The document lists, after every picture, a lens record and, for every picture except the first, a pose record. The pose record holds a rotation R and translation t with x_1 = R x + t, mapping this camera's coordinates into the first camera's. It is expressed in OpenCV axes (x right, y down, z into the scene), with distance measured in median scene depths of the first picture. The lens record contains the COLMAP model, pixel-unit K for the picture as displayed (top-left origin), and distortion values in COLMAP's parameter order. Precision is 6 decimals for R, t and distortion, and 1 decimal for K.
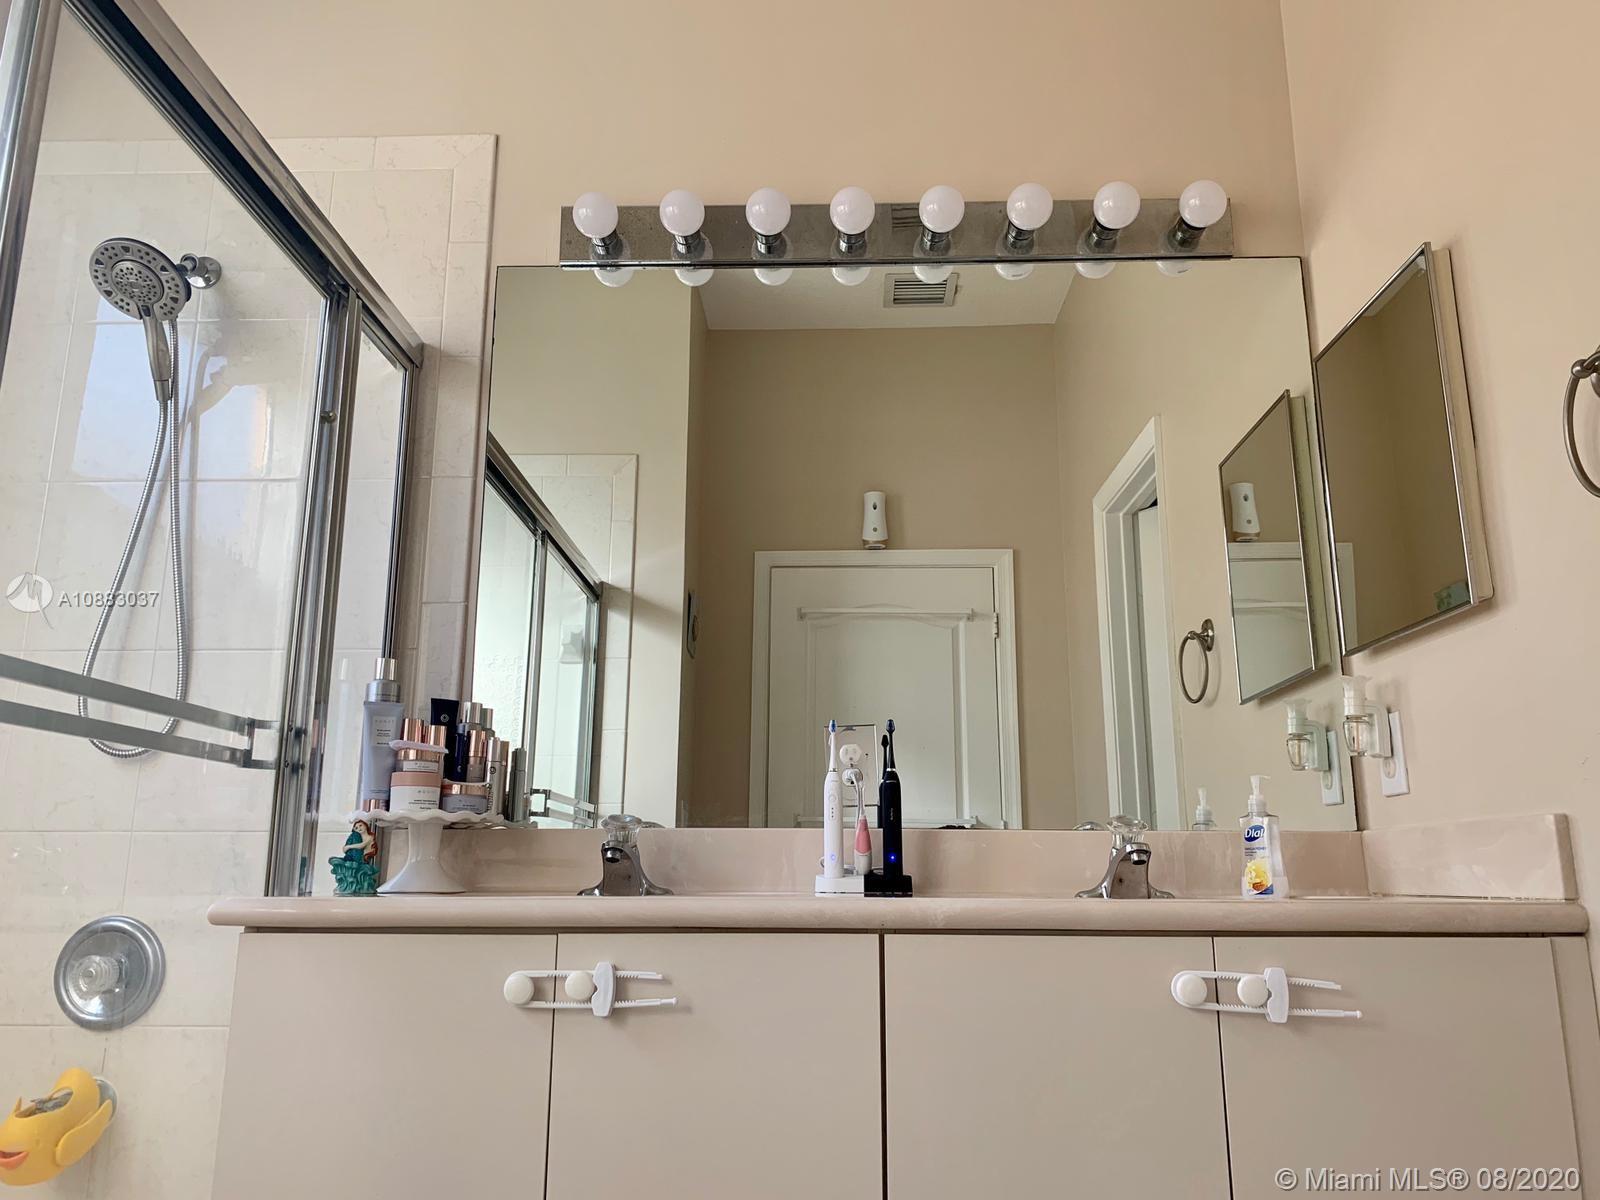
lens RADIAL K [[1258.3, 0, 800.0], [0, 1258.3, 600.0], [0, 0, 1]] dist [0.028635, -0.011543]
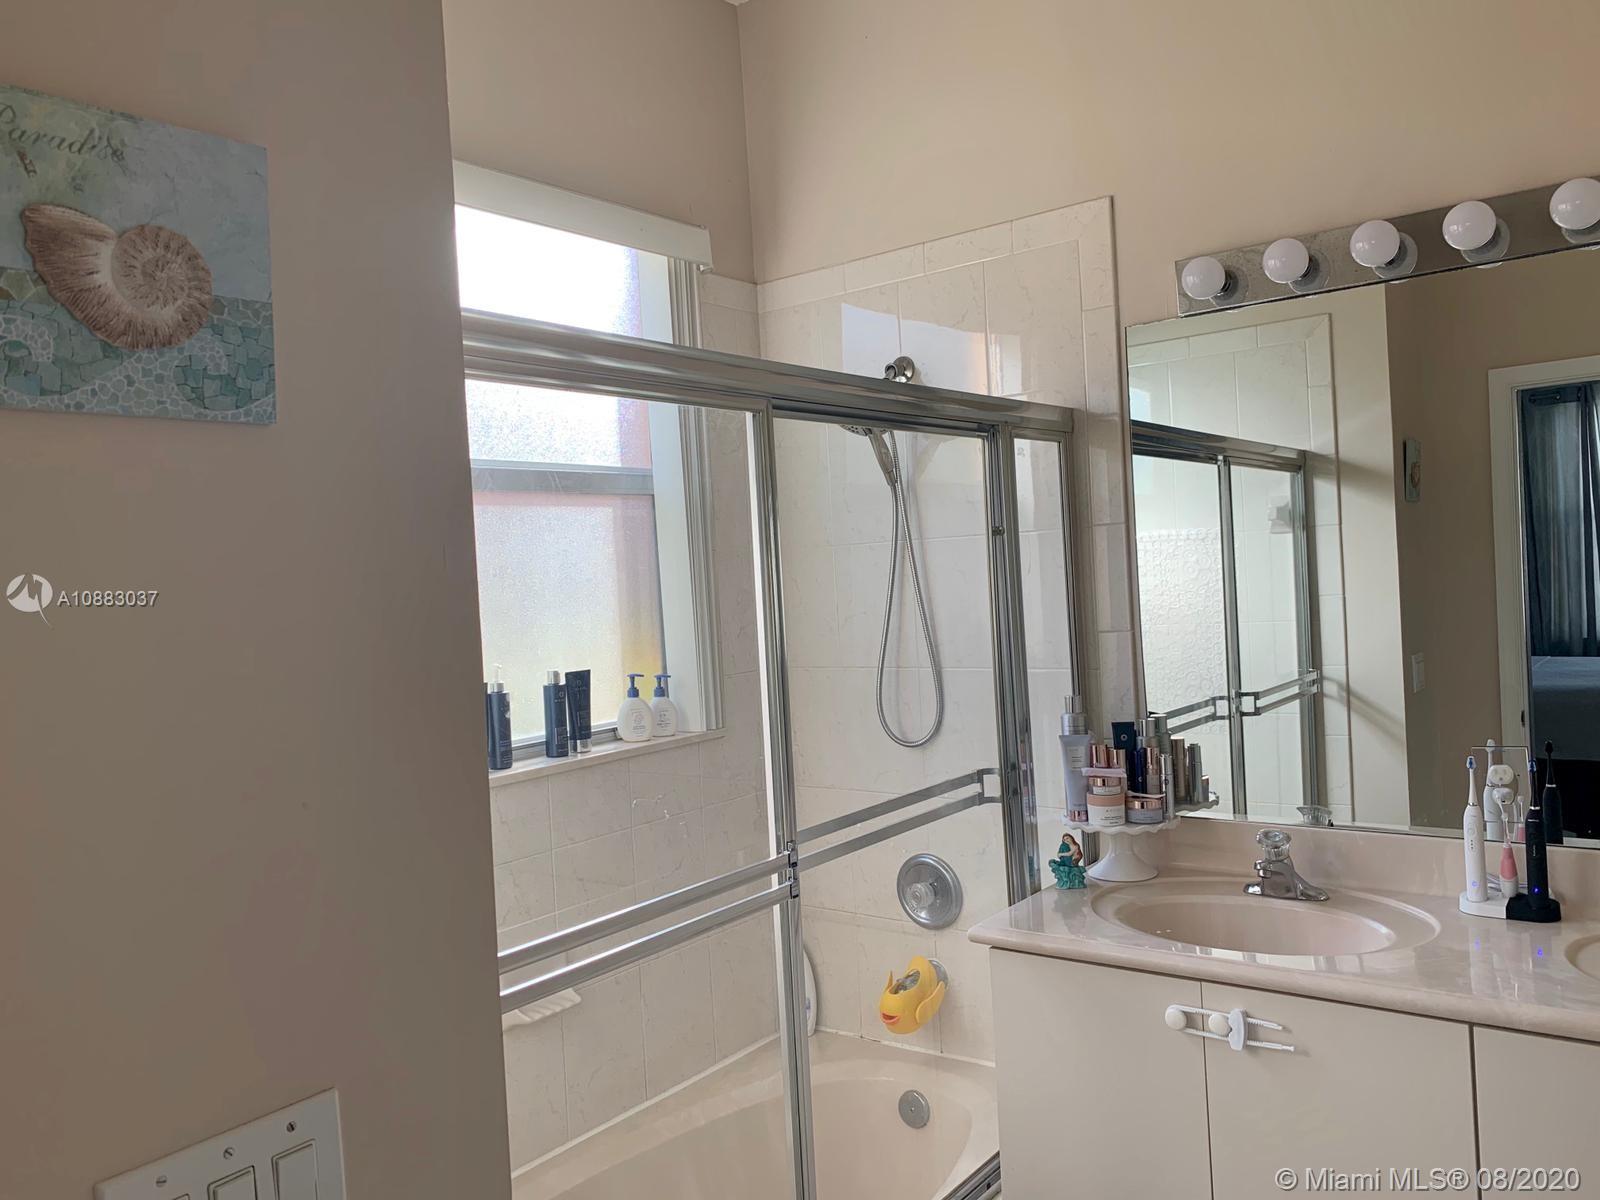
lens RADIAL K [[1275.6, 0, 734.4], [0, 1275.6, 592.5], [0, 0, 1]] dist [0.002537, -0.000217]
pose [[0.789749, -0.043052, -0.611917, 0.209596], [0.202669, 0.959831, 0.194037, -0.392848], [0.578983, -0.277258, 0.766751, -0.178840]]
